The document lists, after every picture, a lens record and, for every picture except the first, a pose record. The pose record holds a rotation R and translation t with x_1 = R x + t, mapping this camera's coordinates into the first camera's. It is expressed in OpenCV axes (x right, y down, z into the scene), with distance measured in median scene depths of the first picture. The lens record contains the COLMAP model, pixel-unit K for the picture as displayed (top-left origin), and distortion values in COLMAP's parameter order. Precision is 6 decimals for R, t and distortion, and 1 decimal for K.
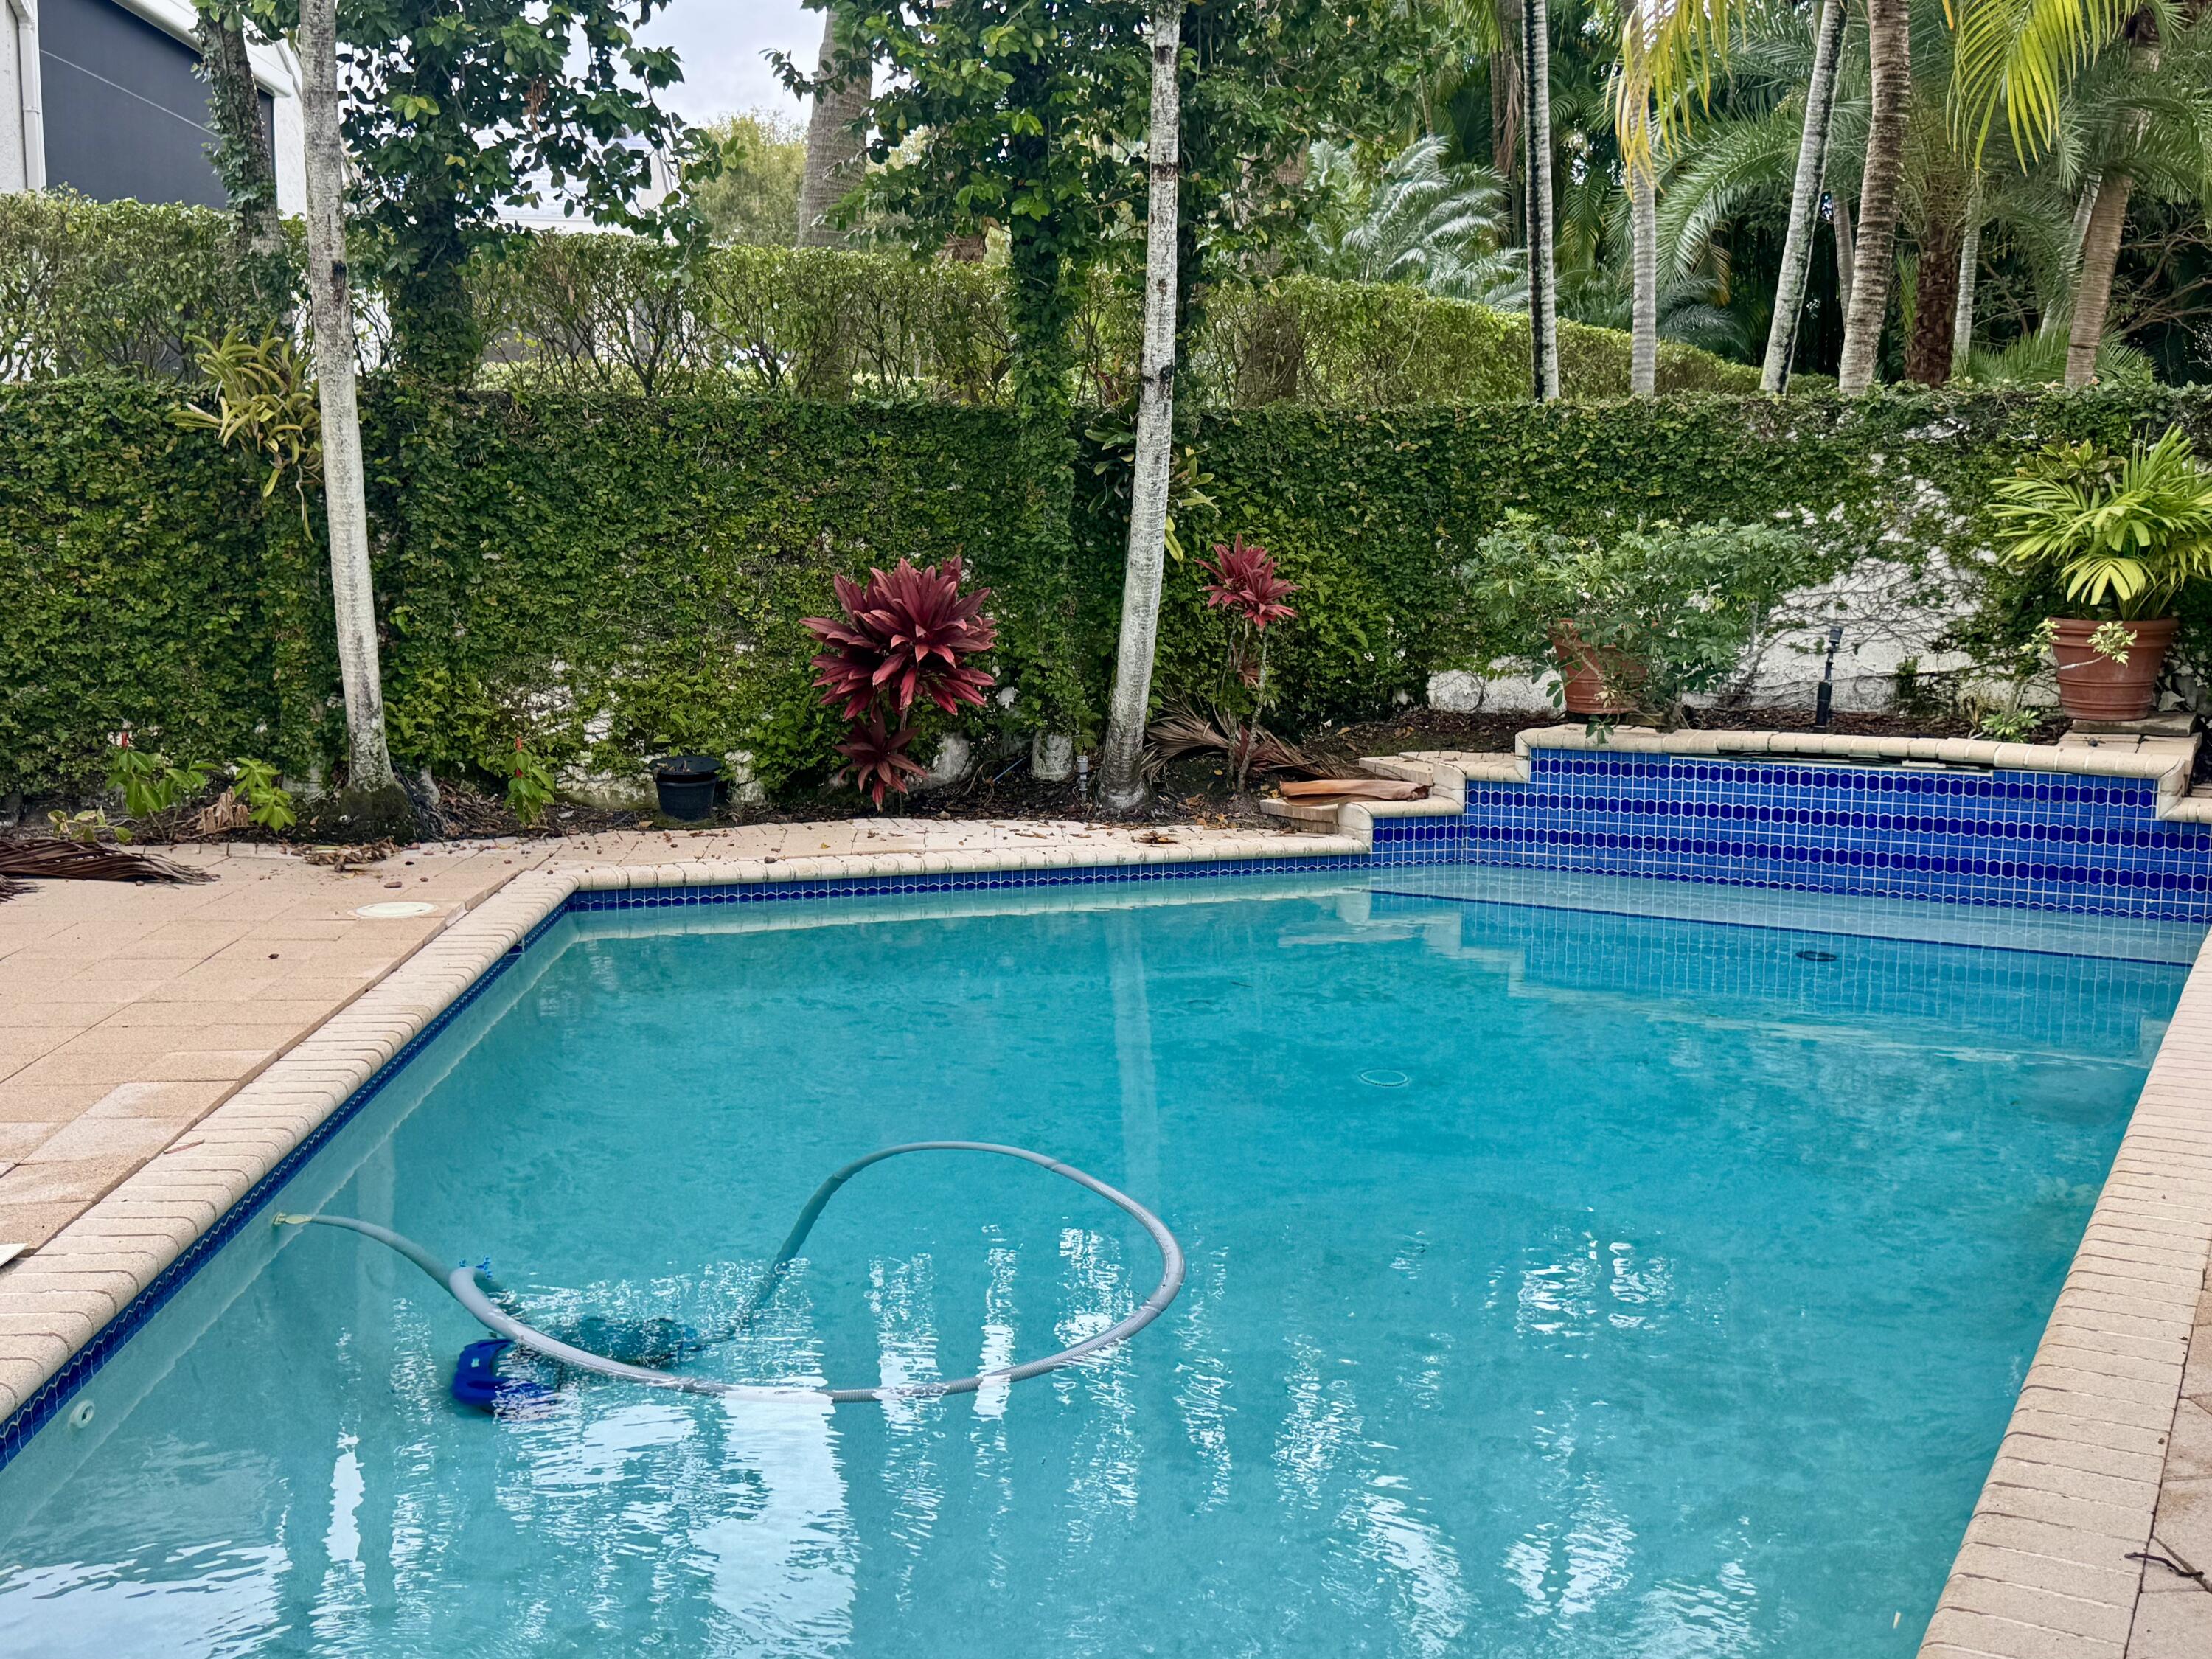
lens RADIAL K [[2150.0, 0, 1165.2], [0, 2150.0, 819.0], [0, 0, 1]] dist [0.137229, 0.000000]
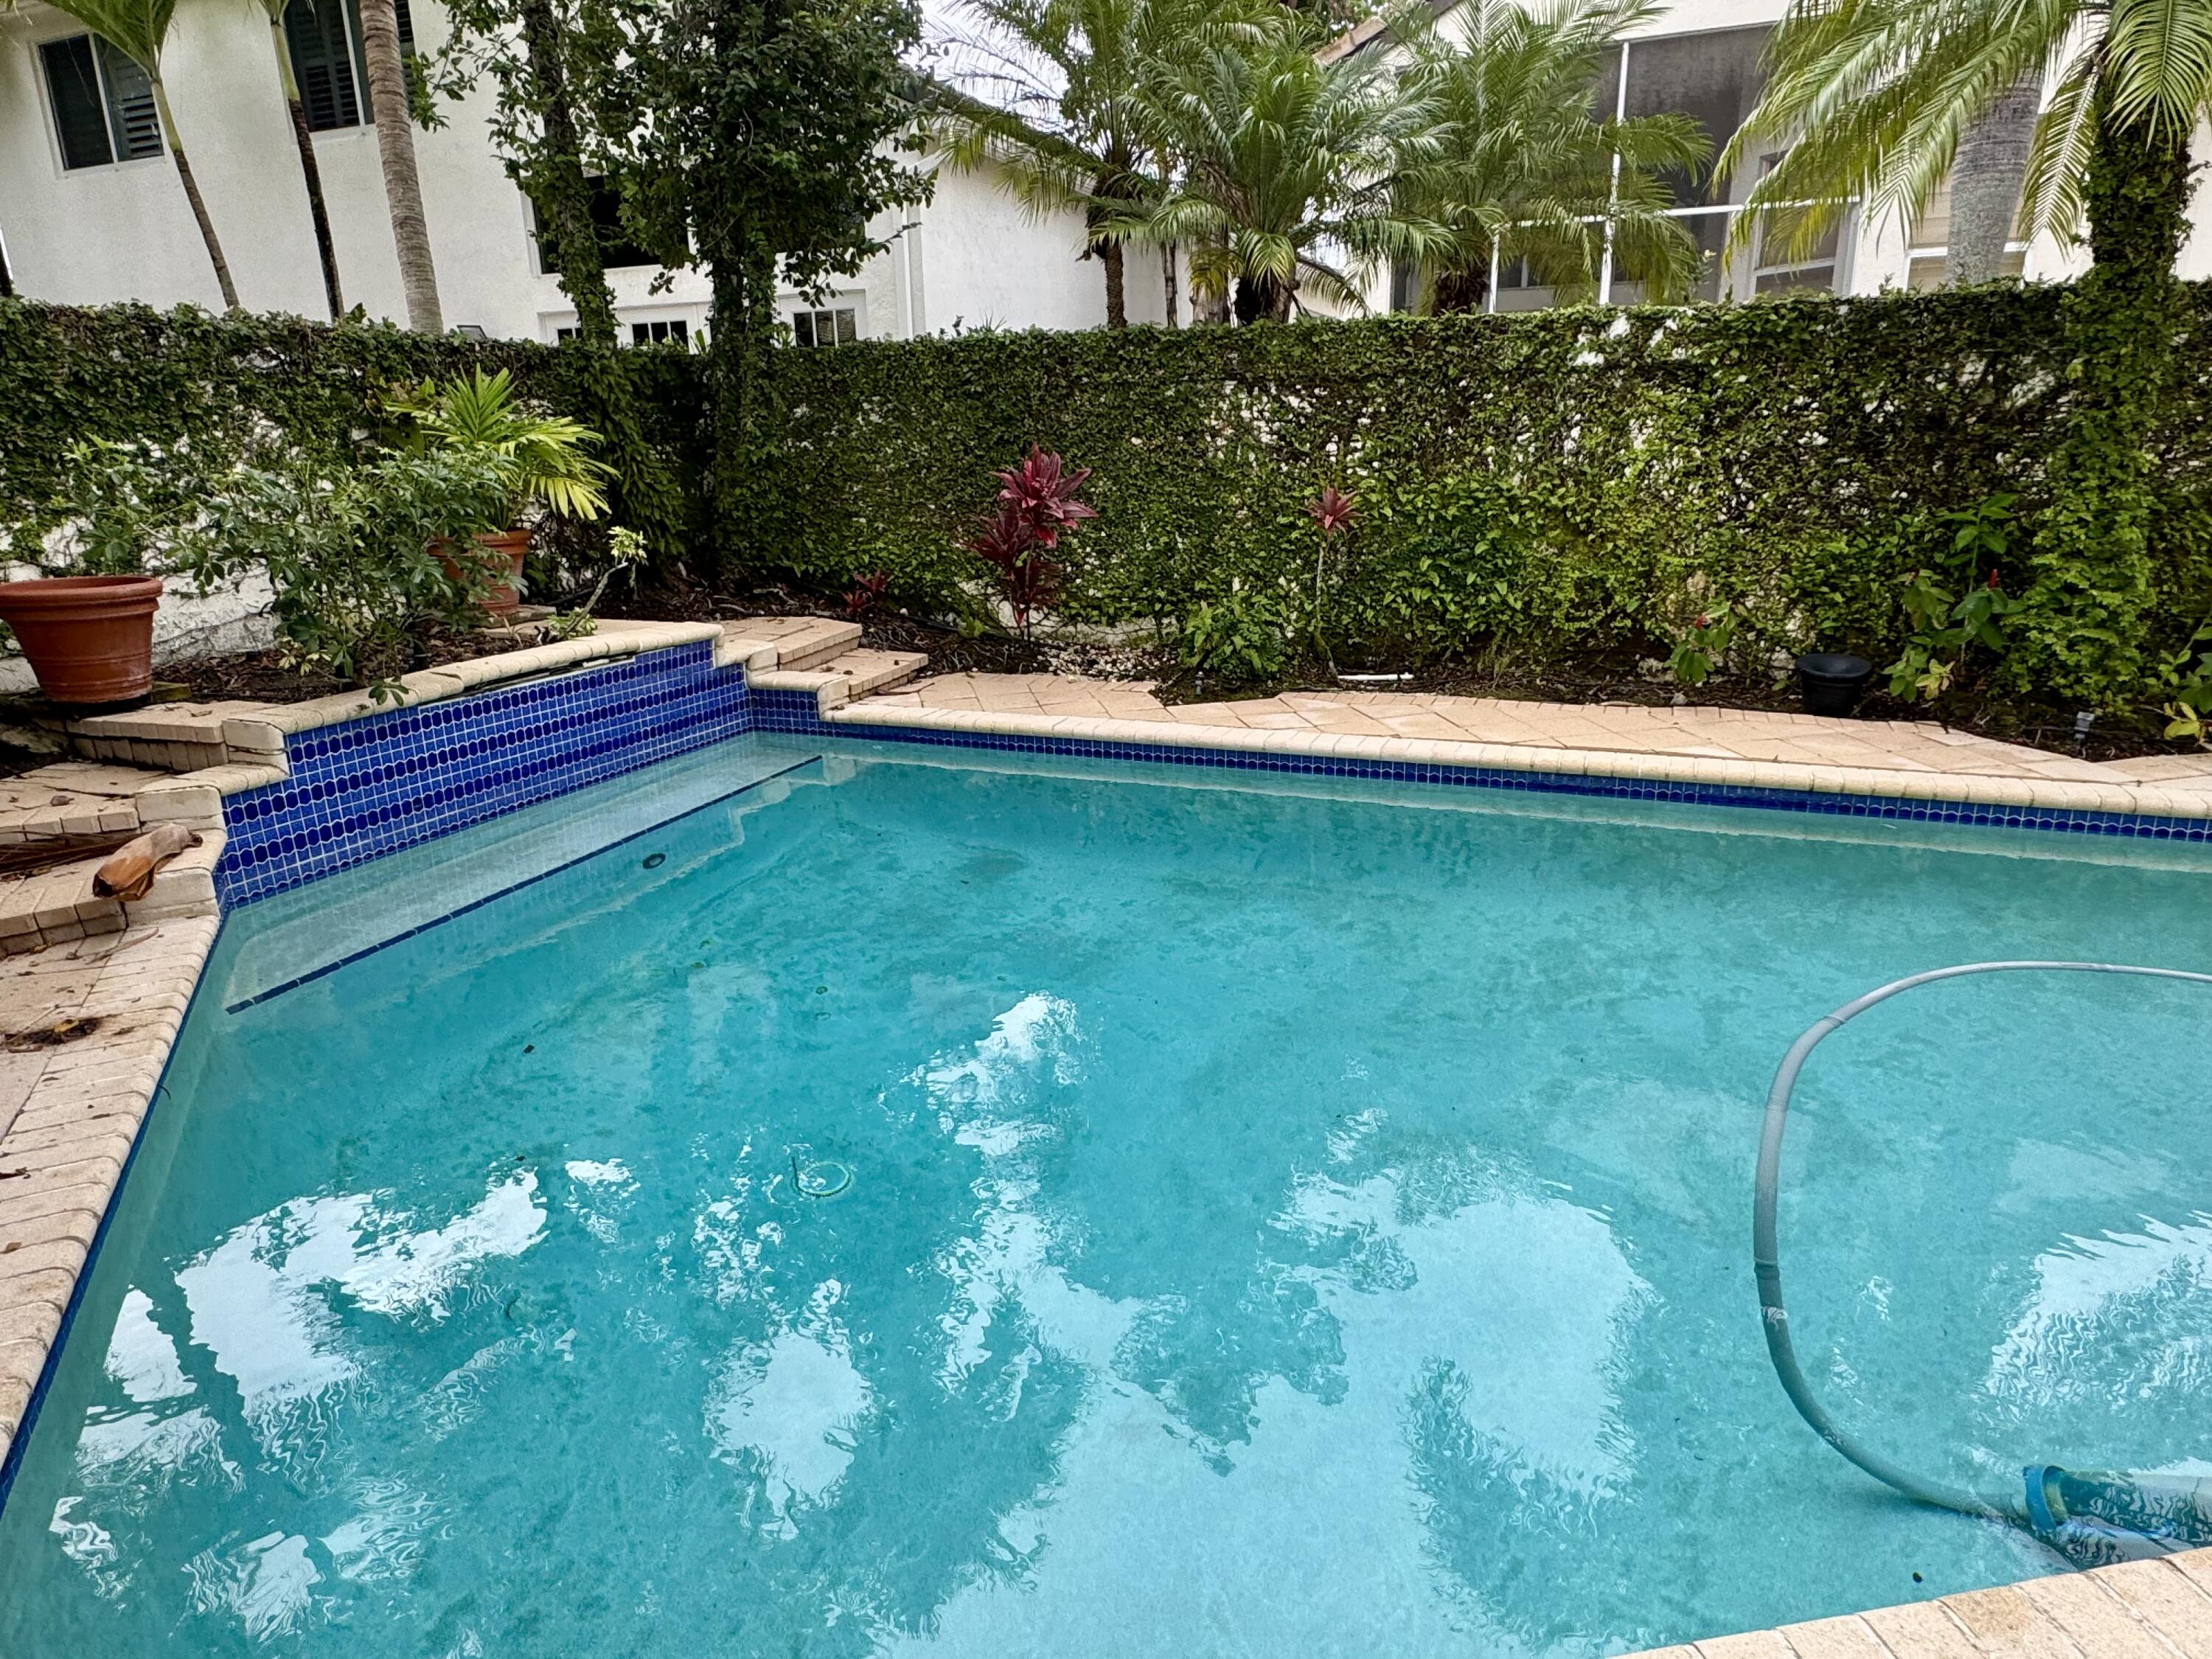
lens RADIAL K [[1341.1, 0, 1116.4], [0, 1341.1, 836.2], [0, 0, 1]] dist [-0.007238, 0.003573]
pose [[-0.091863, -0.290020, 0.952601, -0.345980], [0.153835, 0.941028, 0.301331, -0.099983], [-0.983817, 0.174225, -0.041831, 0.707750]]
